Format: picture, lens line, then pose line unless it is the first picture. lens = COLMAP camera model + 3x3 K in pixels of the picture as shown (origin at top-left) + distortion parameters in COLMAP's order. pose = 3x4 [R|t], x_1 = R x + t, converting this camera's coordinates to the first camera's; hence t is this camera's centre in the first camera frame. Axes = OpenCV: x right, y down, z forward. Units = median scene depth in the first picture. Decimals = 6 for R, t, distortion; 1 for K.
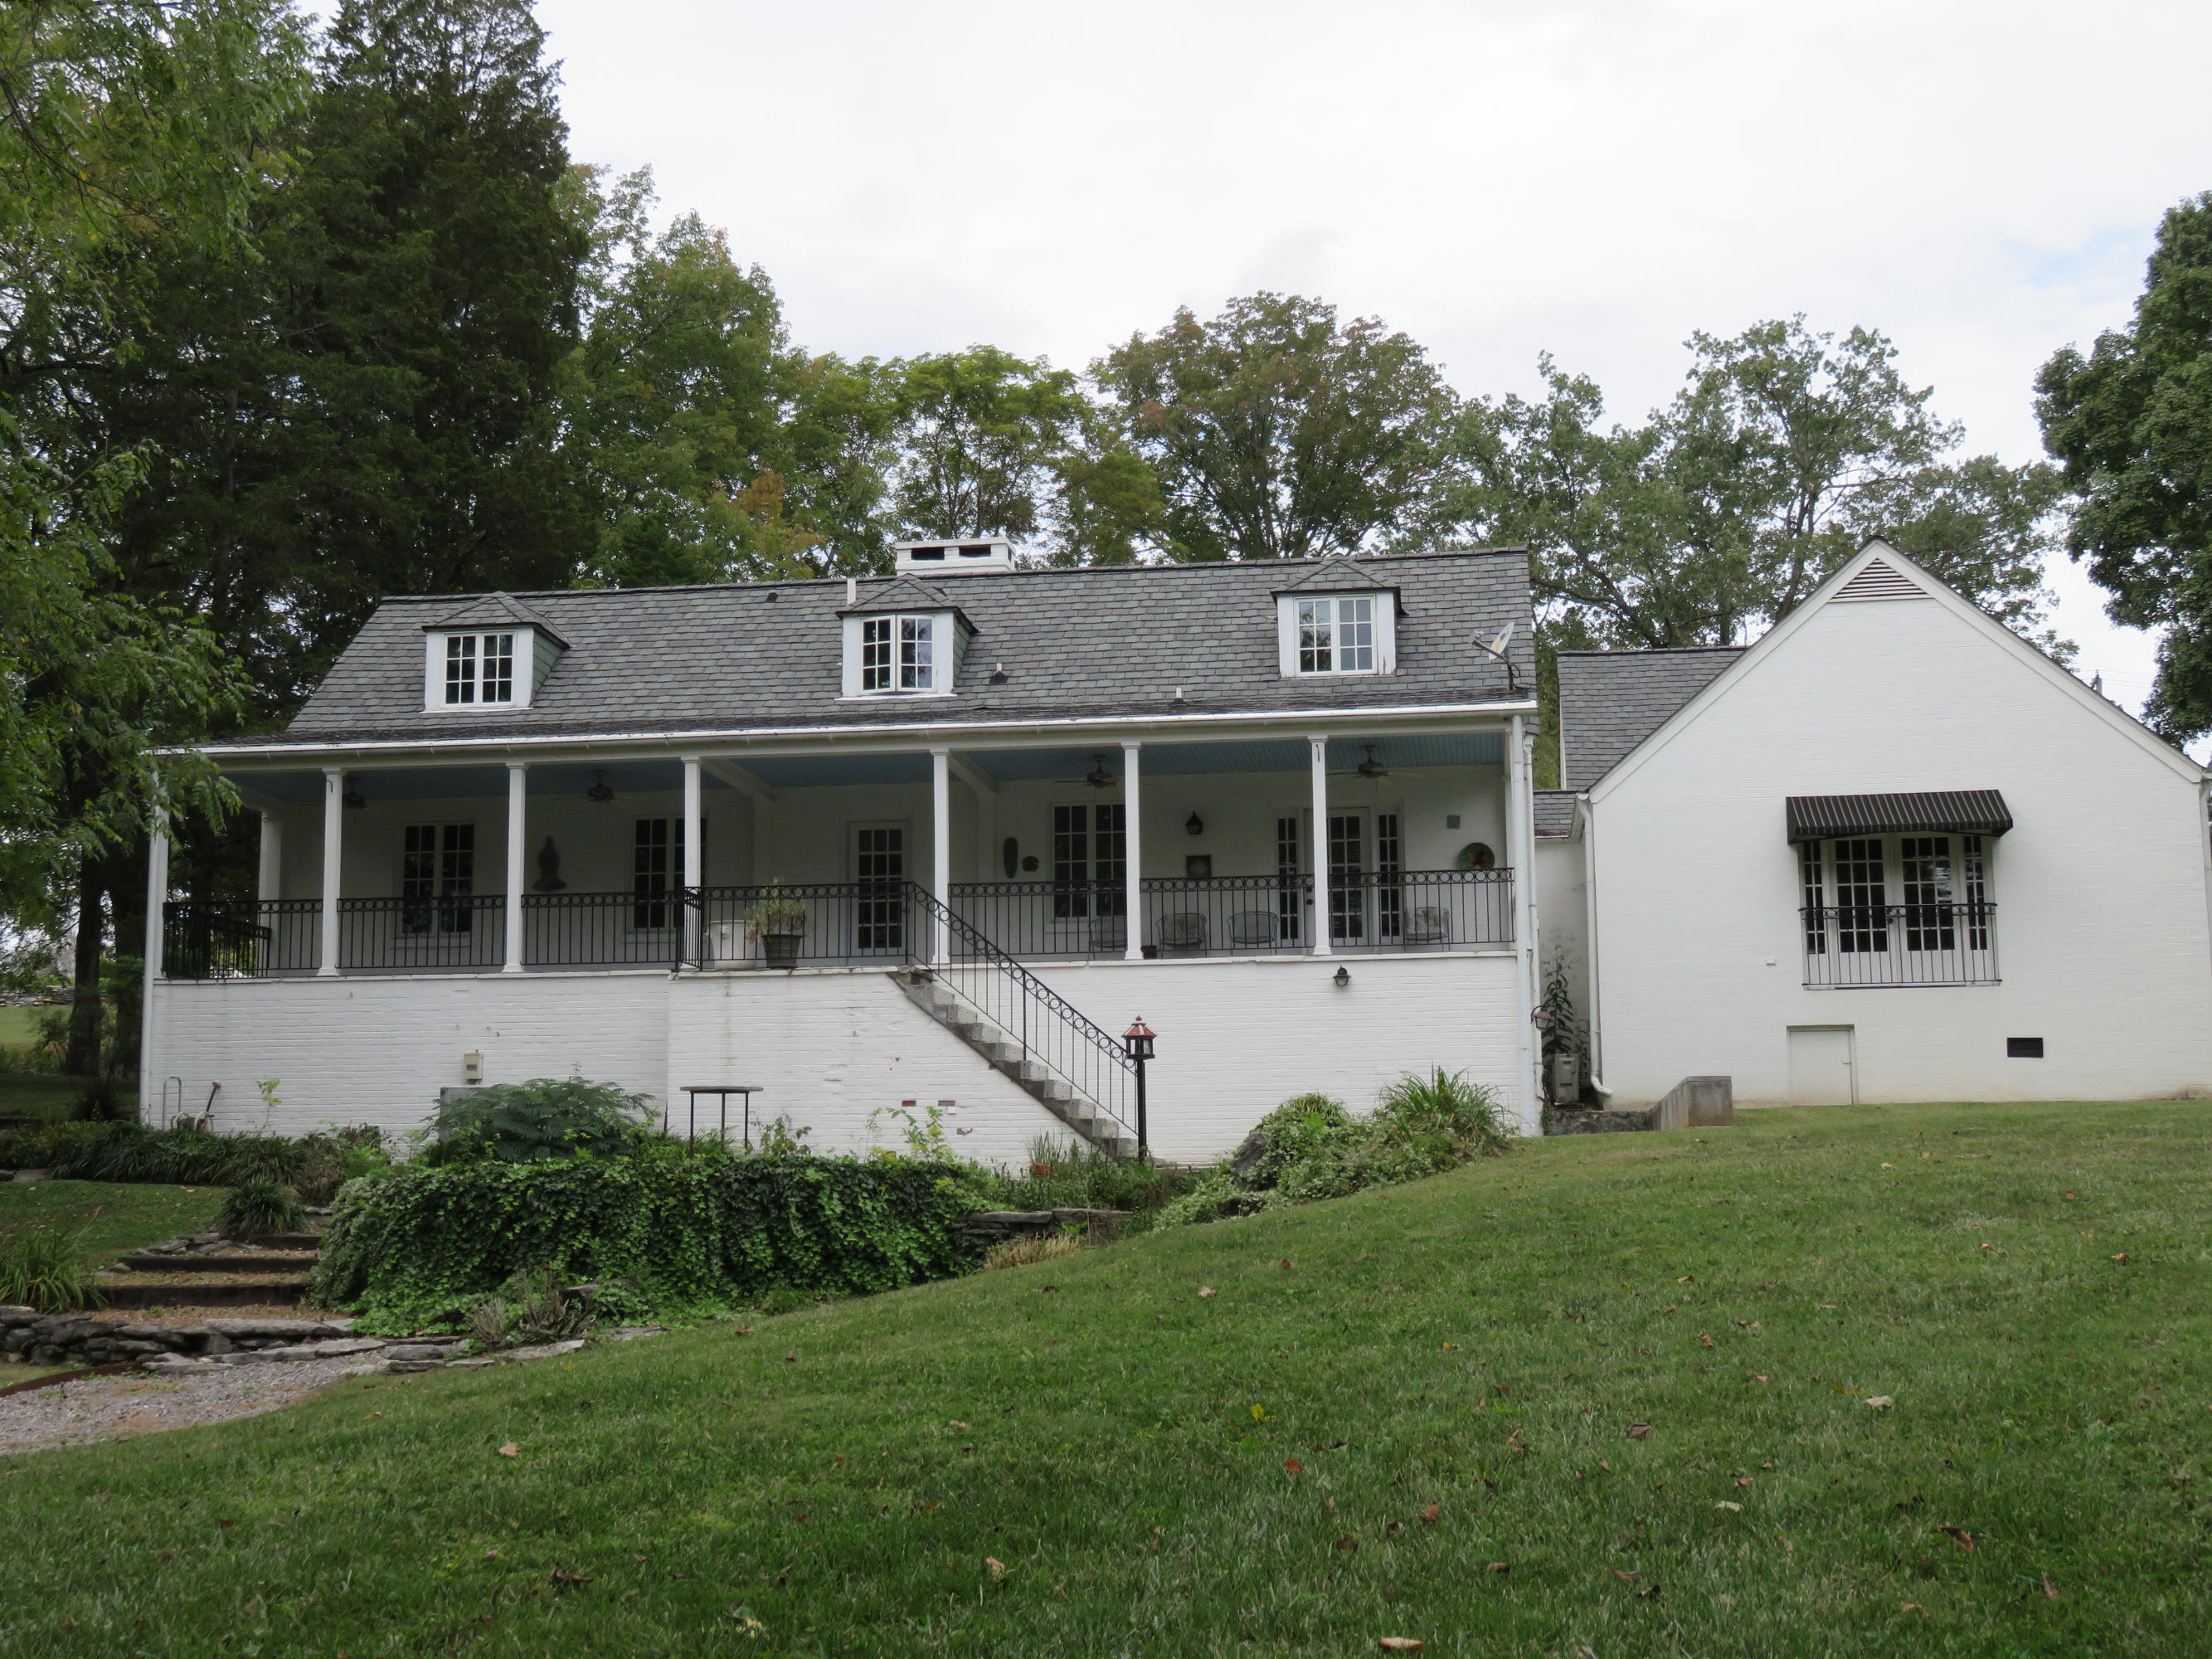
lens RADIAL K [[2720.3, 0, 1104.9], [0, 2720.3, 819.7], [0, 0, 1]] dist [-0.036683, 0.000000]
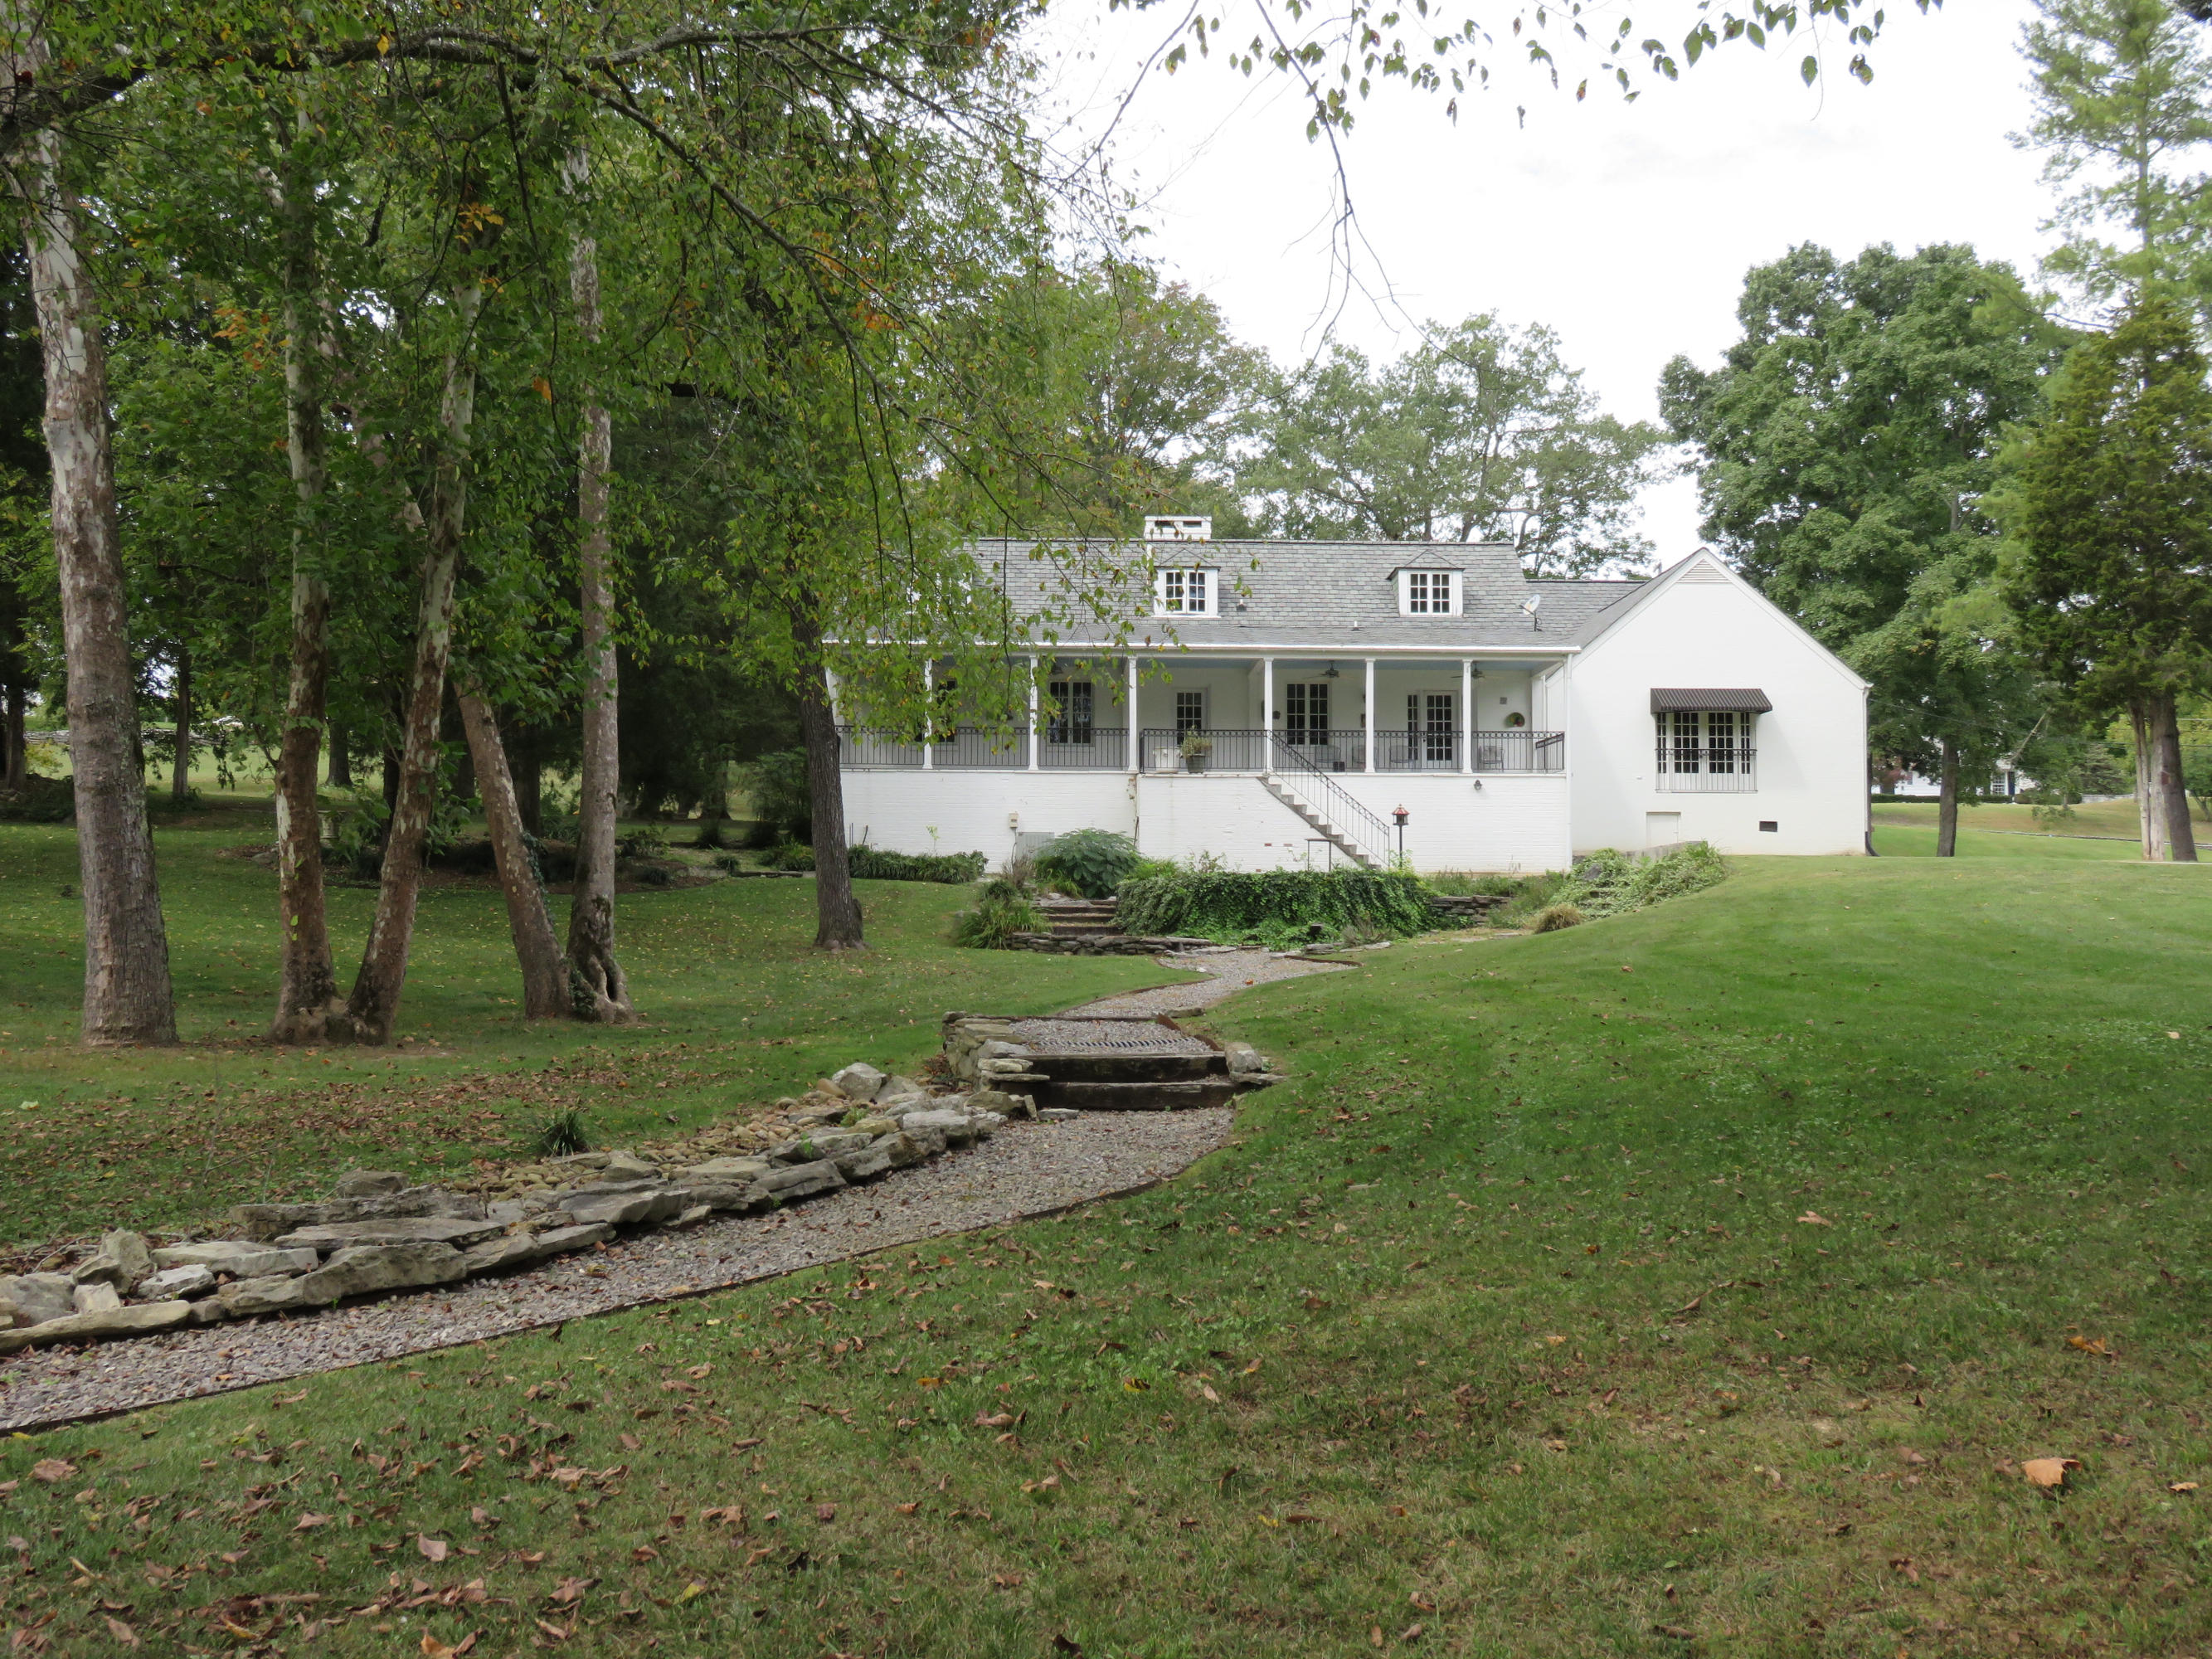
lens RADIAL K [[2291.7, 0, 1105.5], [0, 2291.7, 840.0], [0, 0, 1]] dist [-0.010462, 0.000000]
pose [[0.983910, 0.020613, 0.177474, -0.390634], [-0.039266, 0.993984, 0.102241, -0.050688], [-0.174299, -0.107564, 0.978800, -0.476082]]
